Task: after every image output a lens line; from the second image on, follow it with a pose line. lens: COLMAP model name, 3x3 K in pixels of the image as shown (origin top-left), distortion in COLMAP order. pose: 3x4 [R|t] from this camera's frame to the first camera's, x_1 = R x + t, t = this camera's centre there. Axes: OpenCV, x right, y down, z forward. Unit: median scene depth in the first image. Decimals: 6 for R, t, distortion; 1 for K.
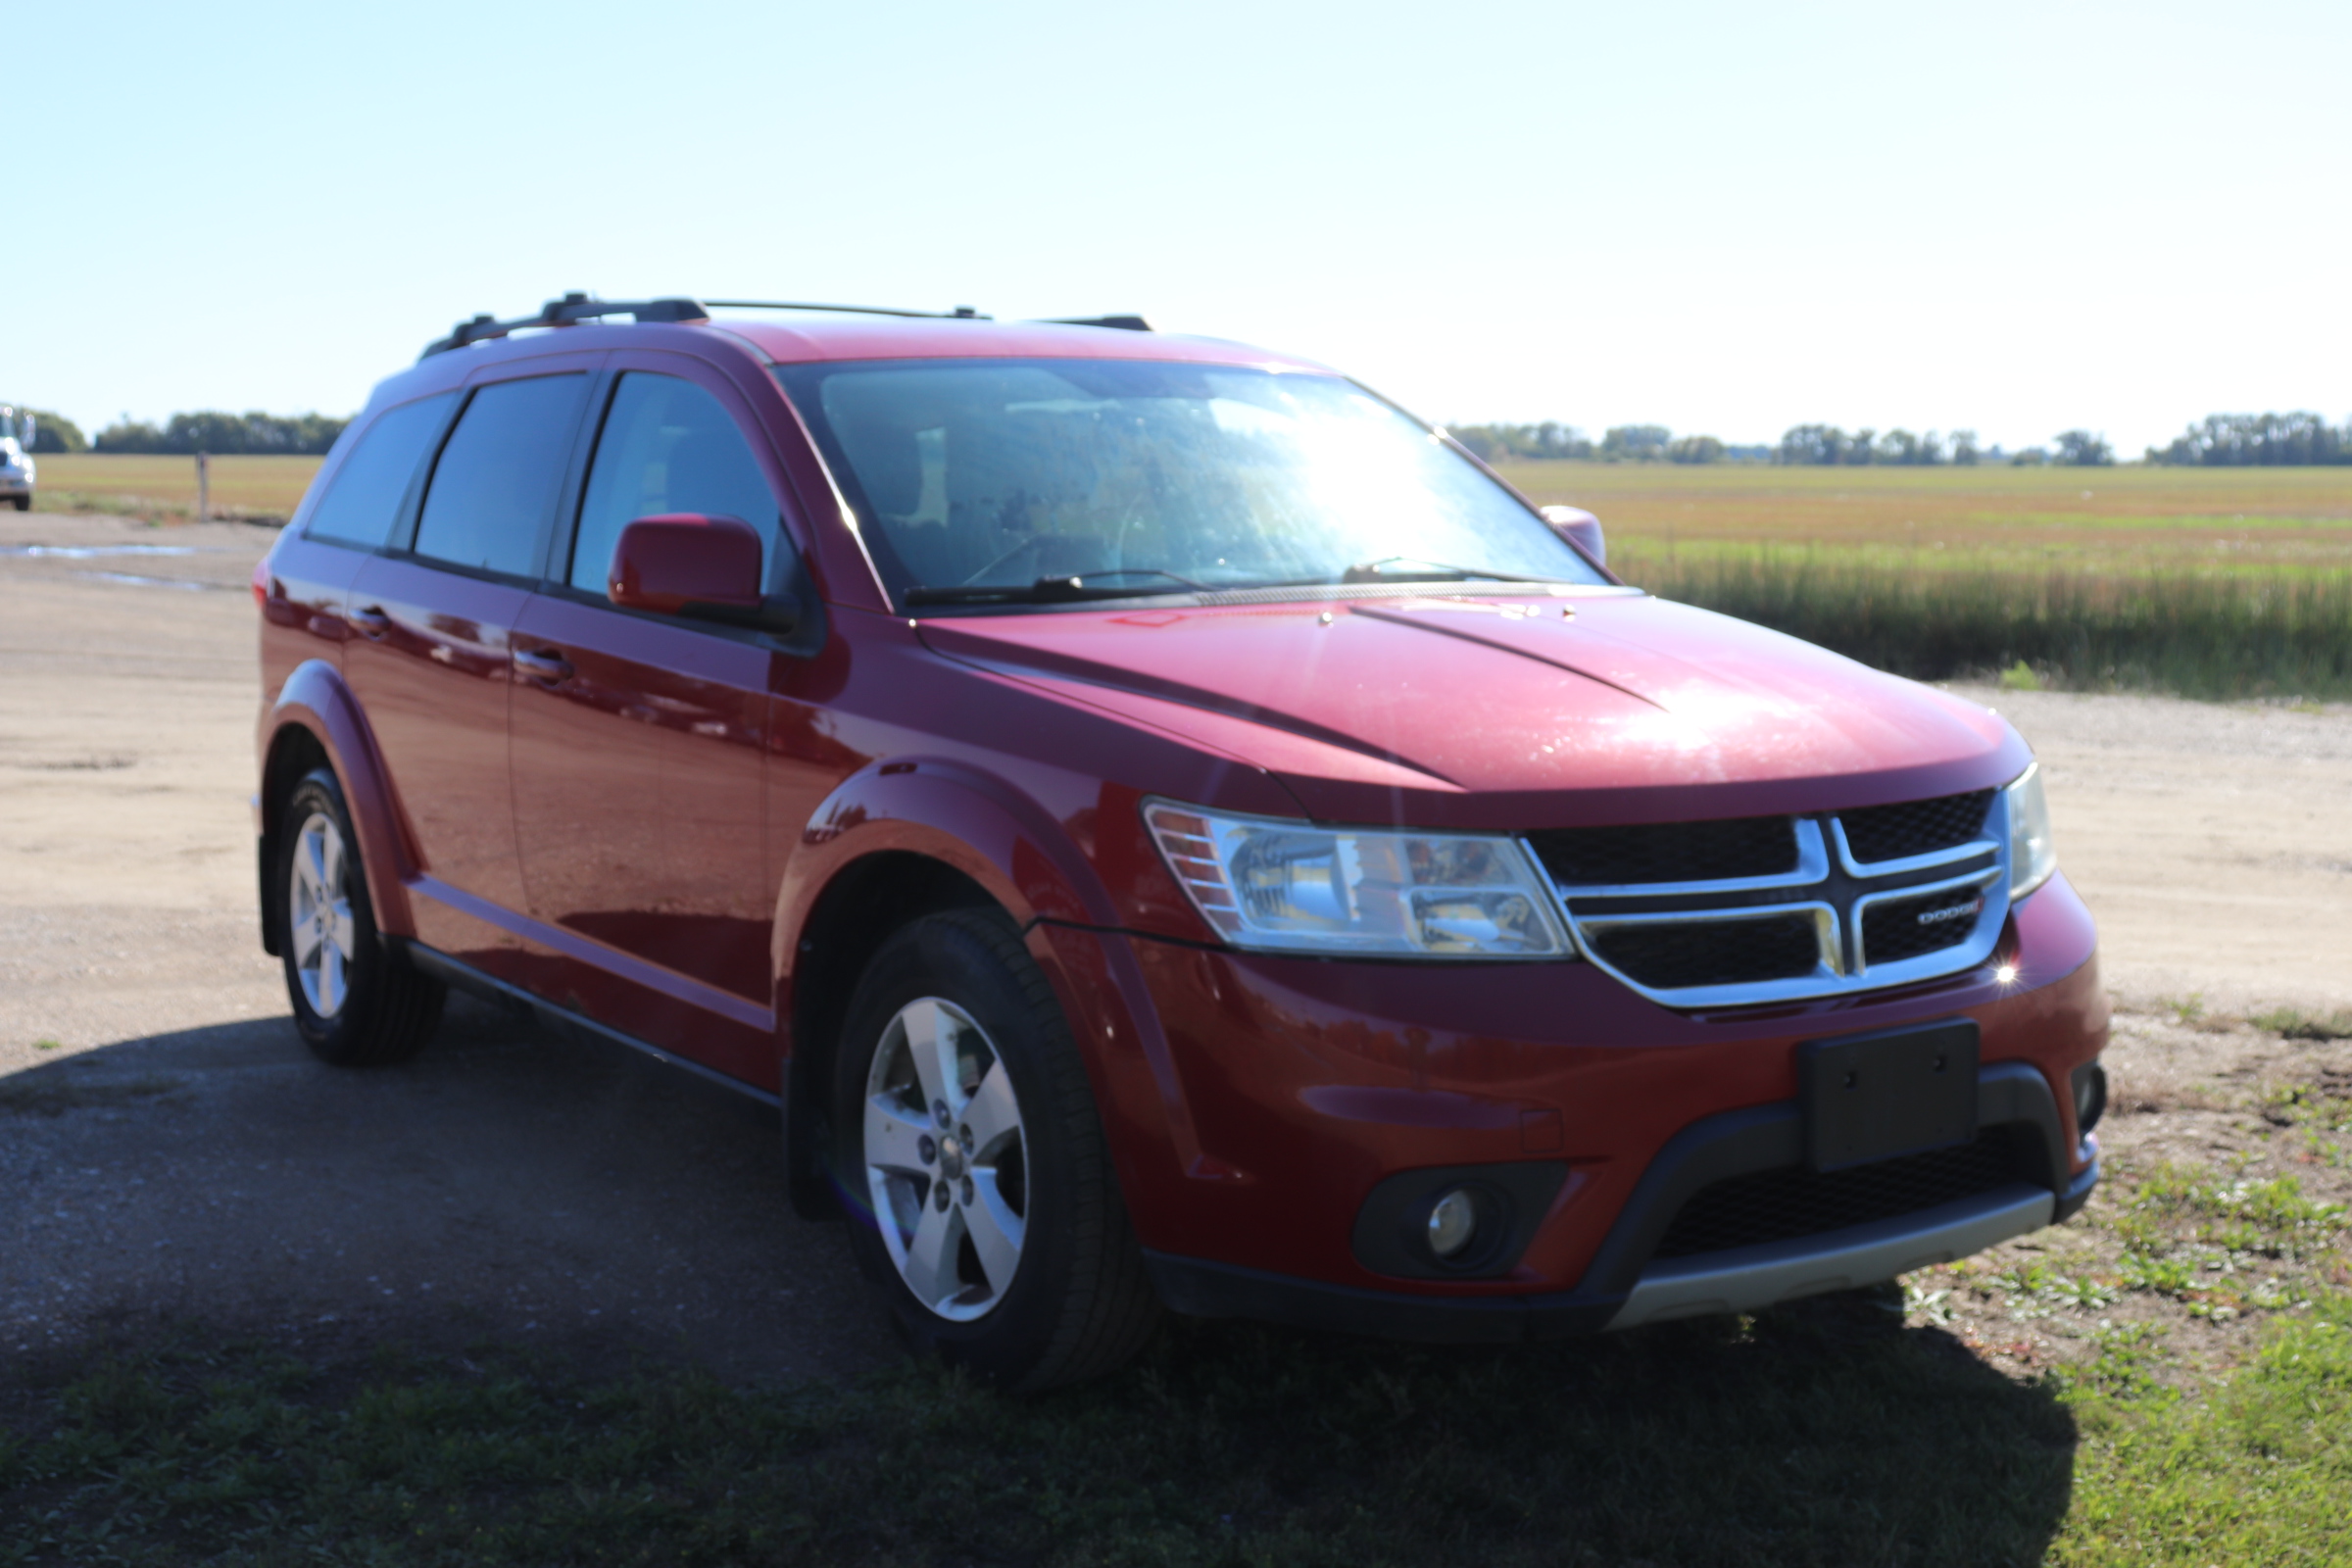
lens RADIAL K [[2831.5, 0, 1177.5], [0, 2831.5, 782.1], [0, 0, 1]] dist [0.008447, 0.000000]
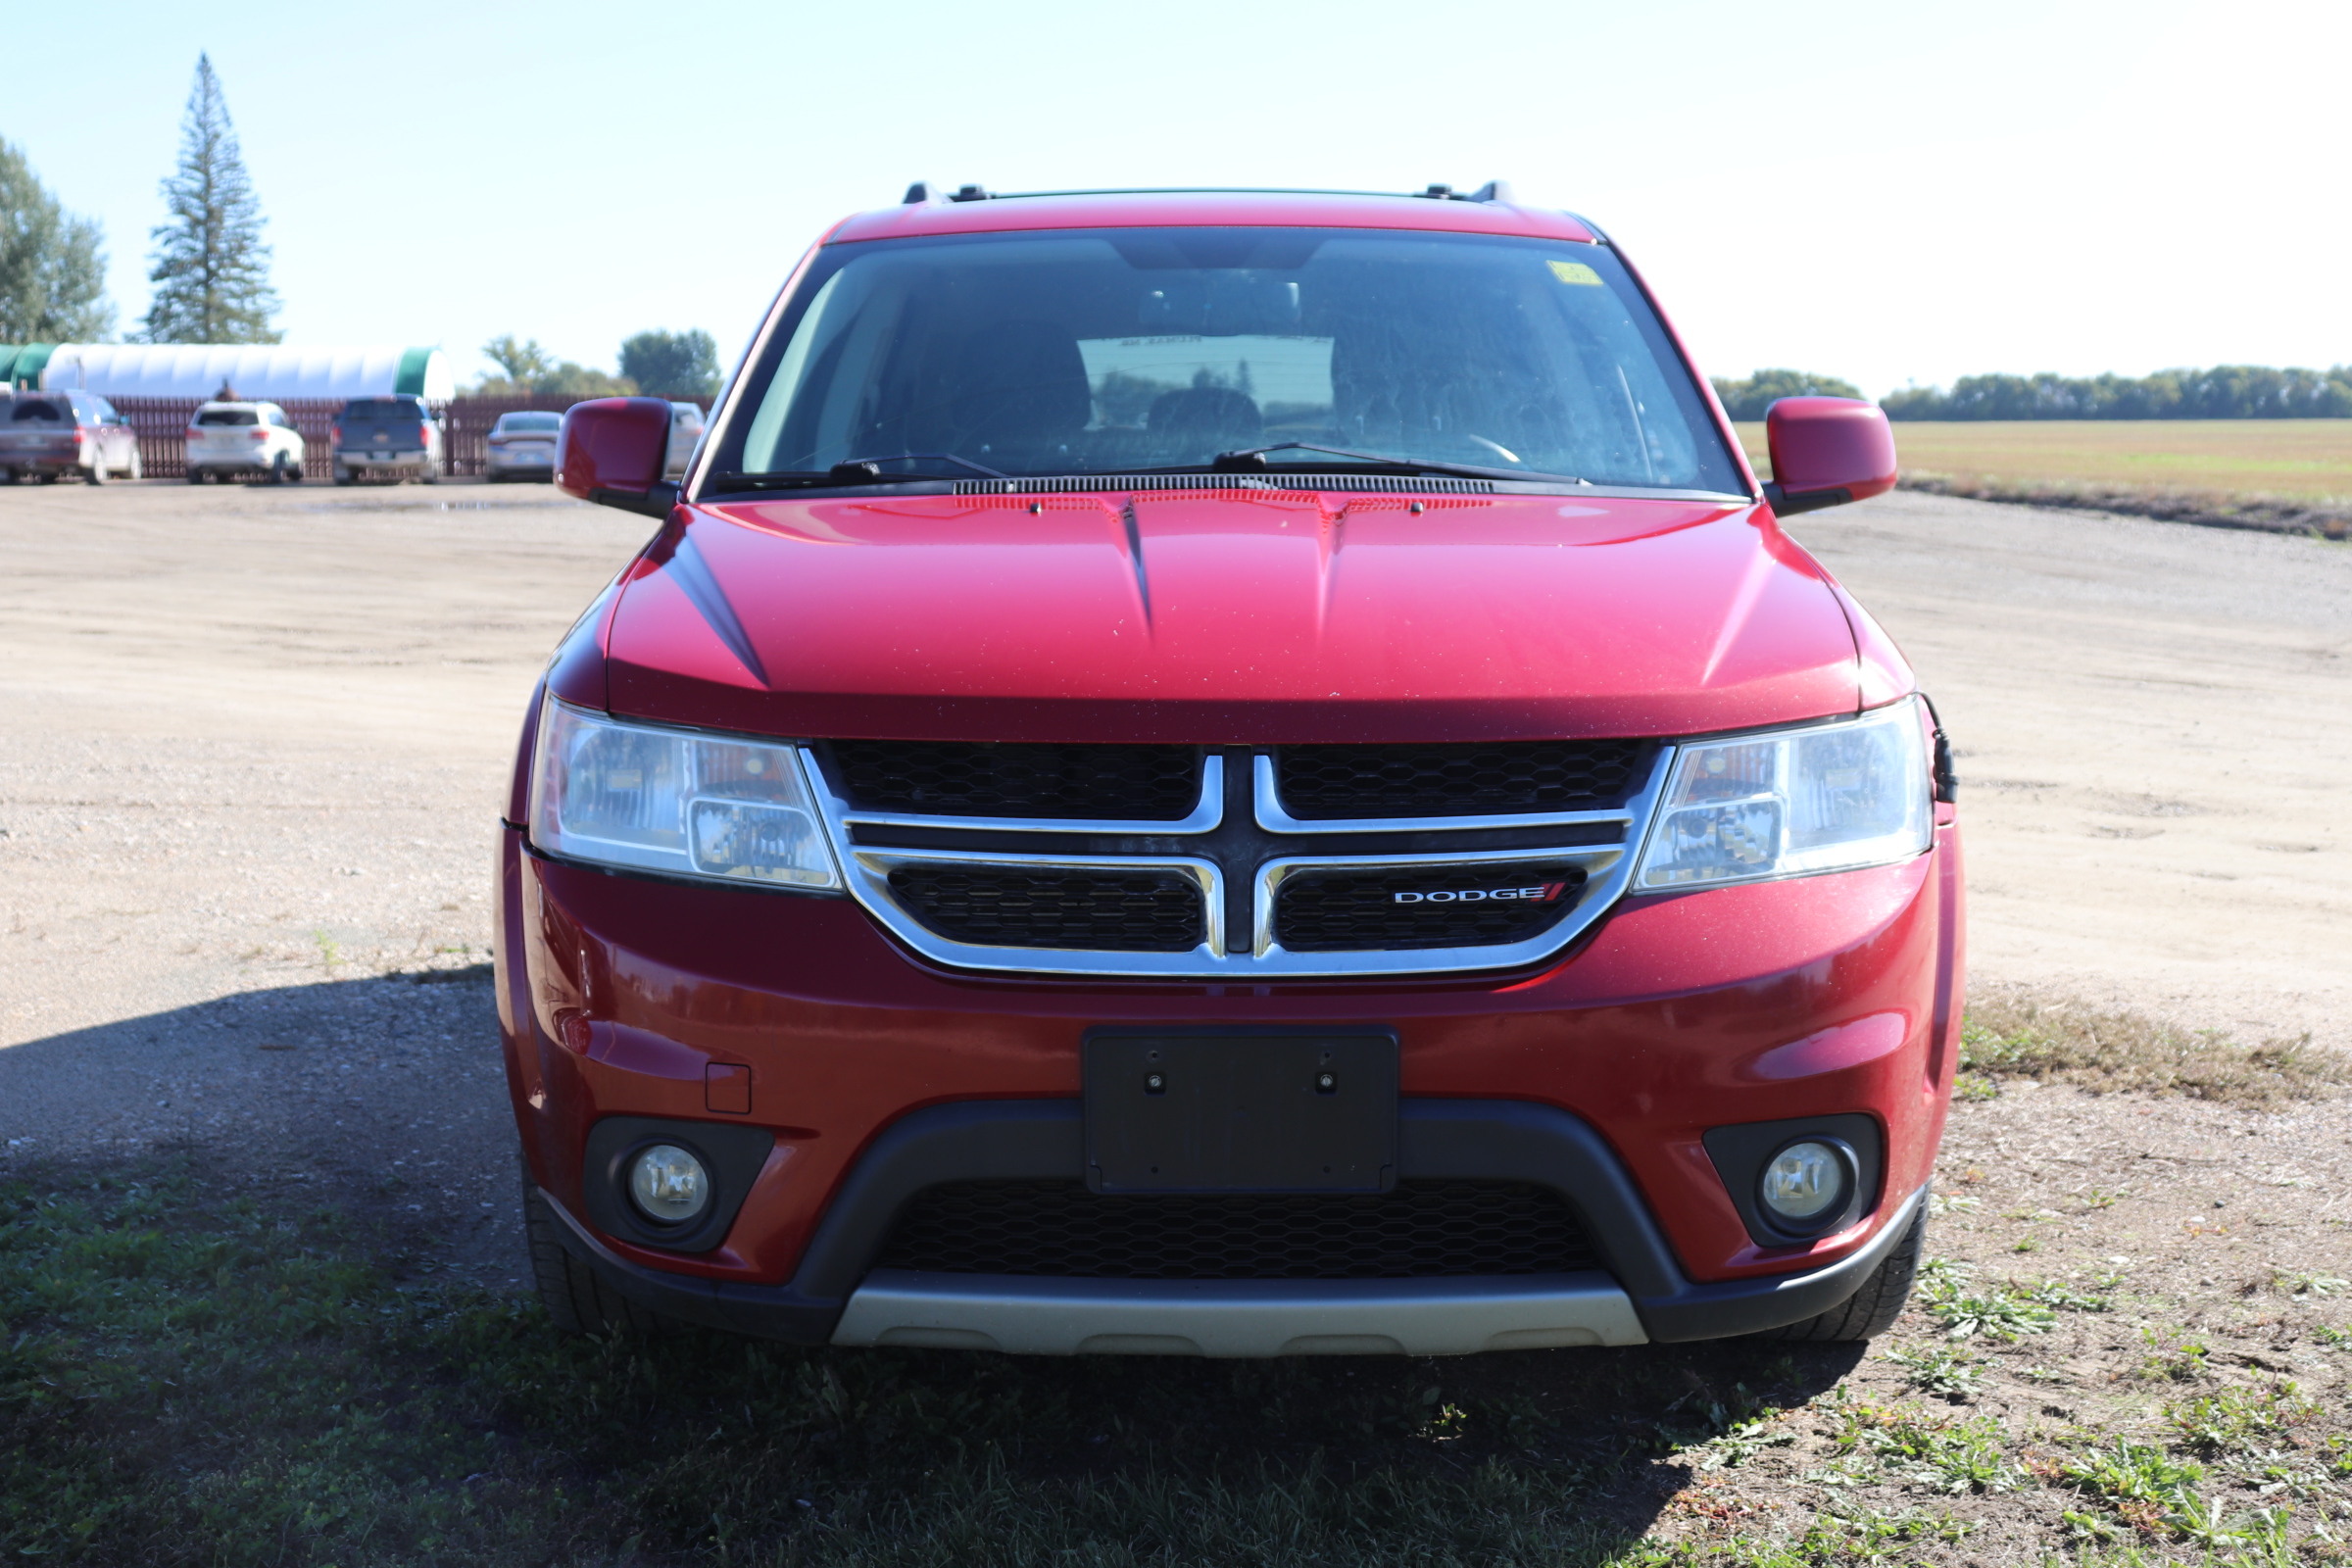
lens RADIAL K [[3069.6, 0, 1173.6], [0, 3069.6, 775.6], [0, 0, 1]] dist [0.129353, 0.000000]
pose [[0.800269, 0.057904, -0.596838, 0.440079], [-0.060076, 0.998061, 0.016277, 0.003641], [0.596624, 0.022830, 0.802196, 0.189499]]
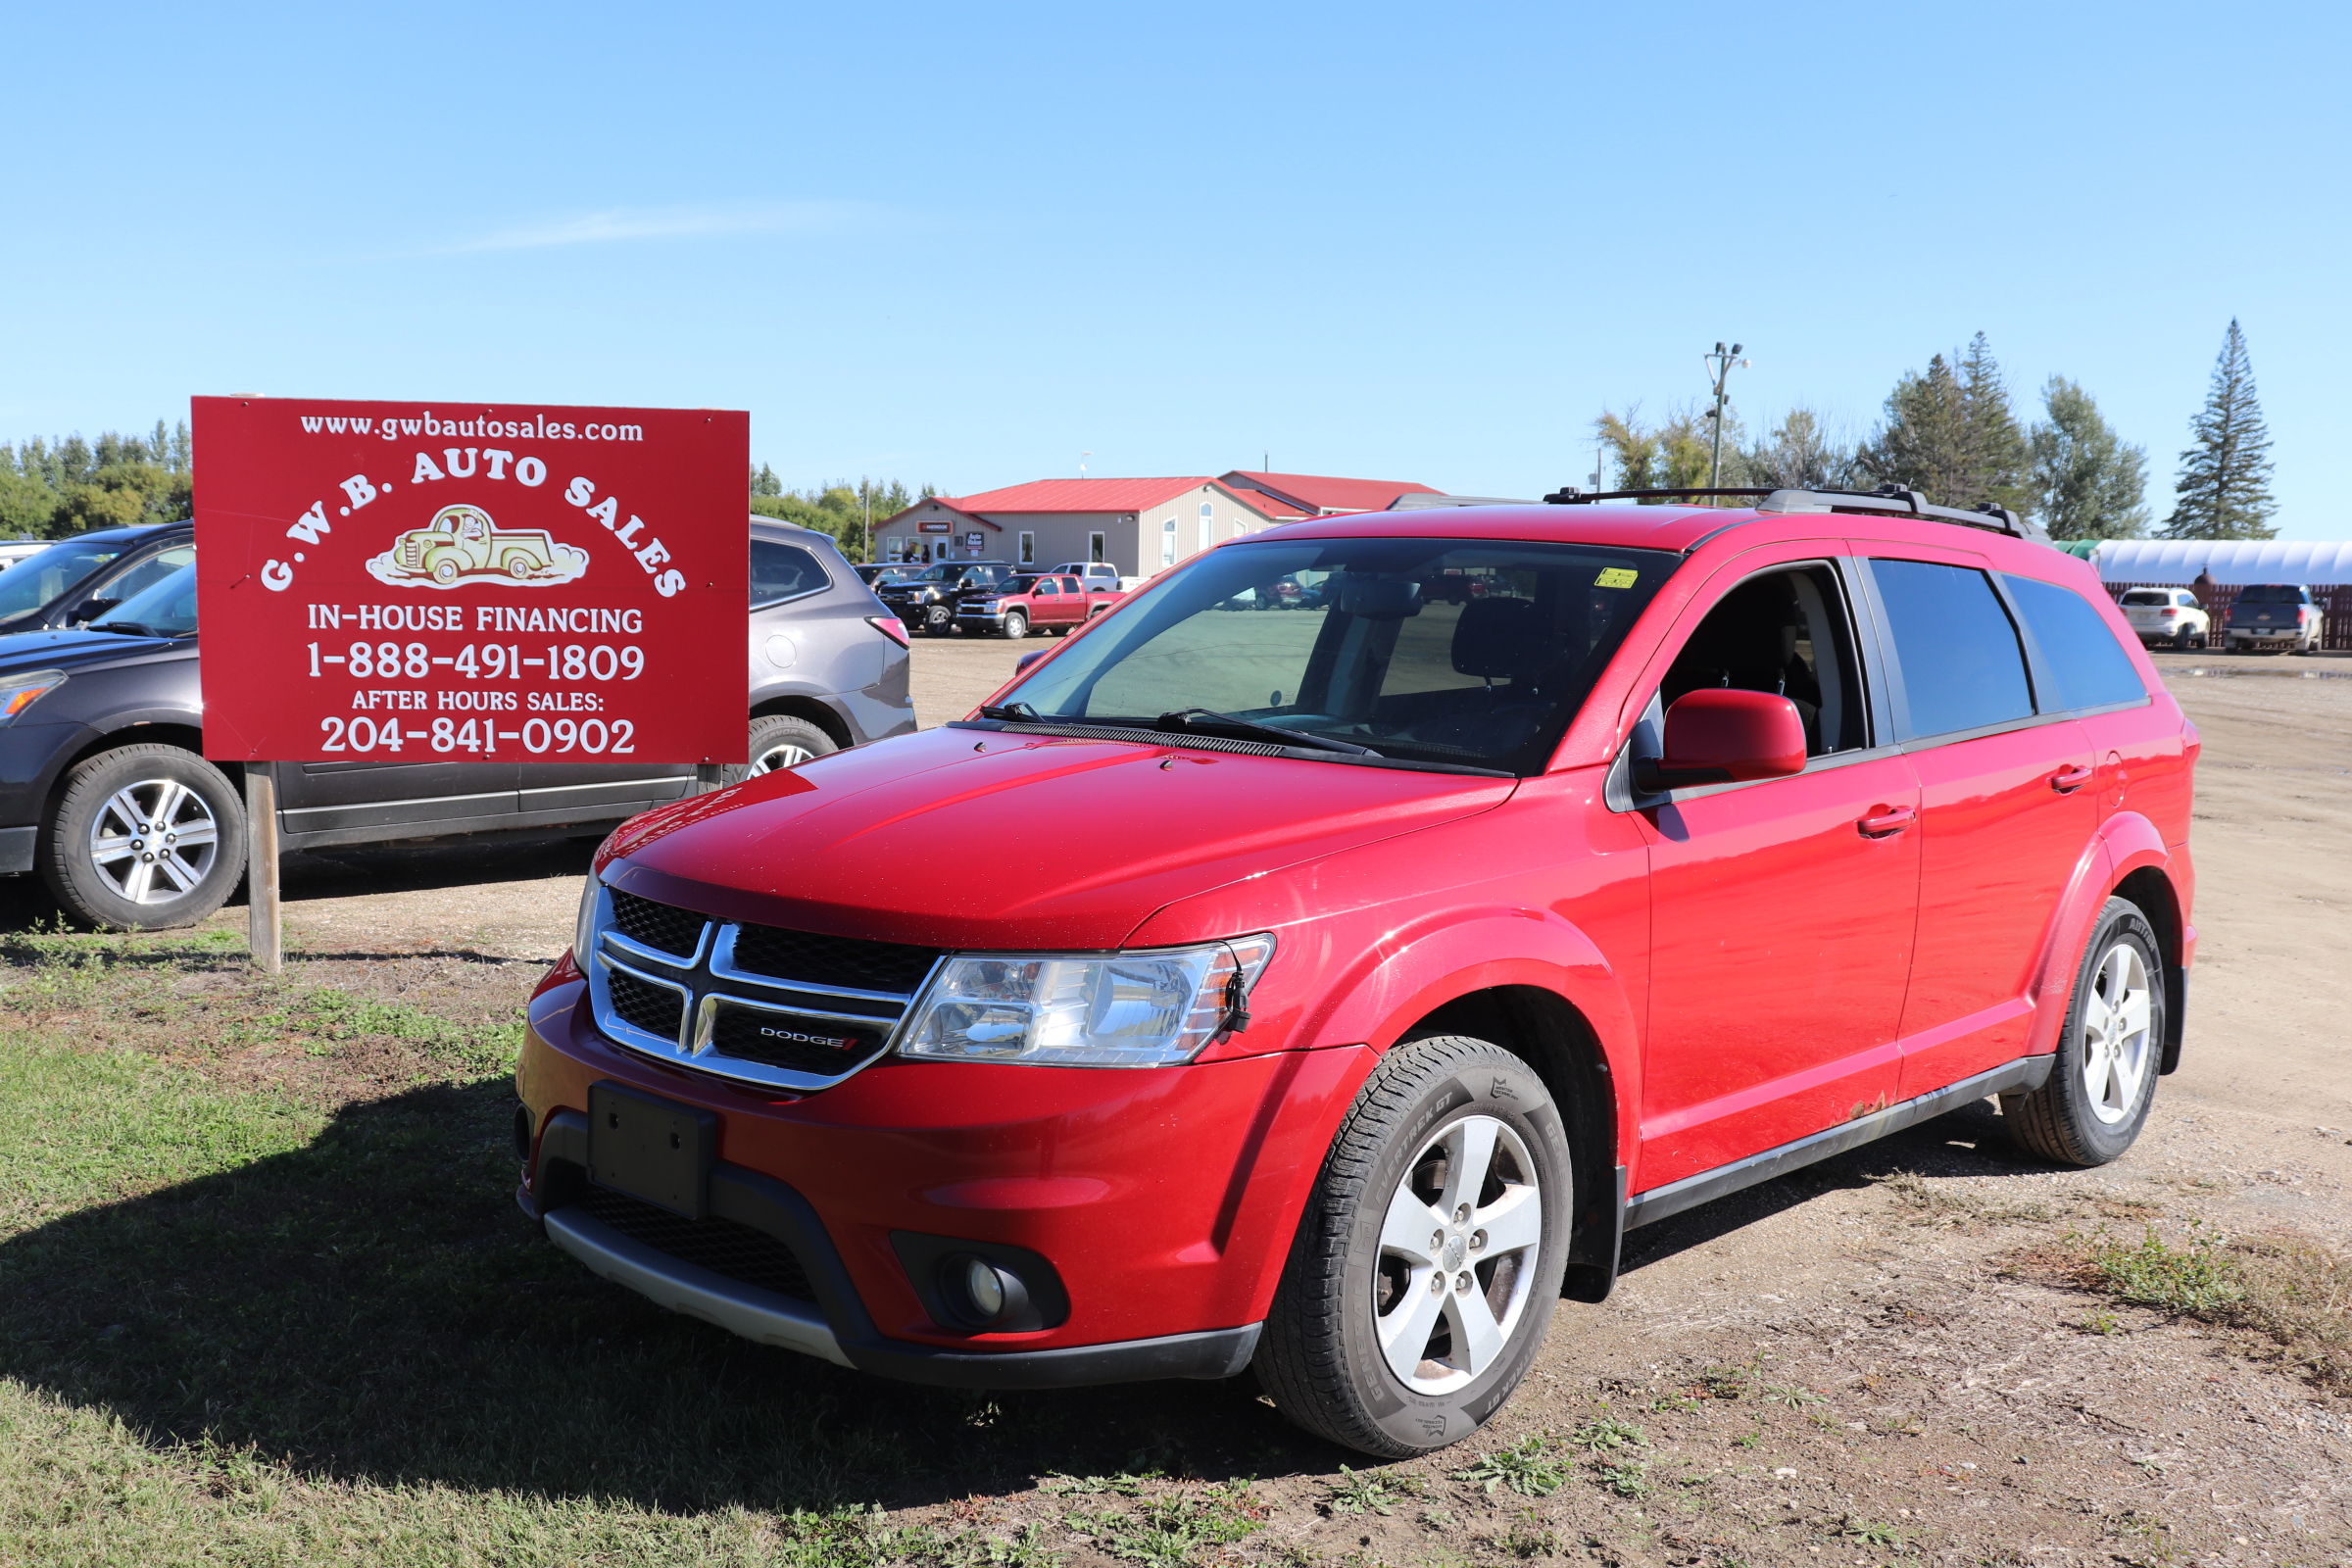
lens RADIAL K [[2294.6, 0, 1173.8], [0, 2294.6, 790.7], [0, 0, 1]] dist [-0.008226, 0.000000]
pose [[0.166797, 0.091589, -0.981728, 0.736970], [-0.135811, 0.988320, 0.069130, -0.082353], [0.976593, 0.121799, 0.177288, 0.616593]]
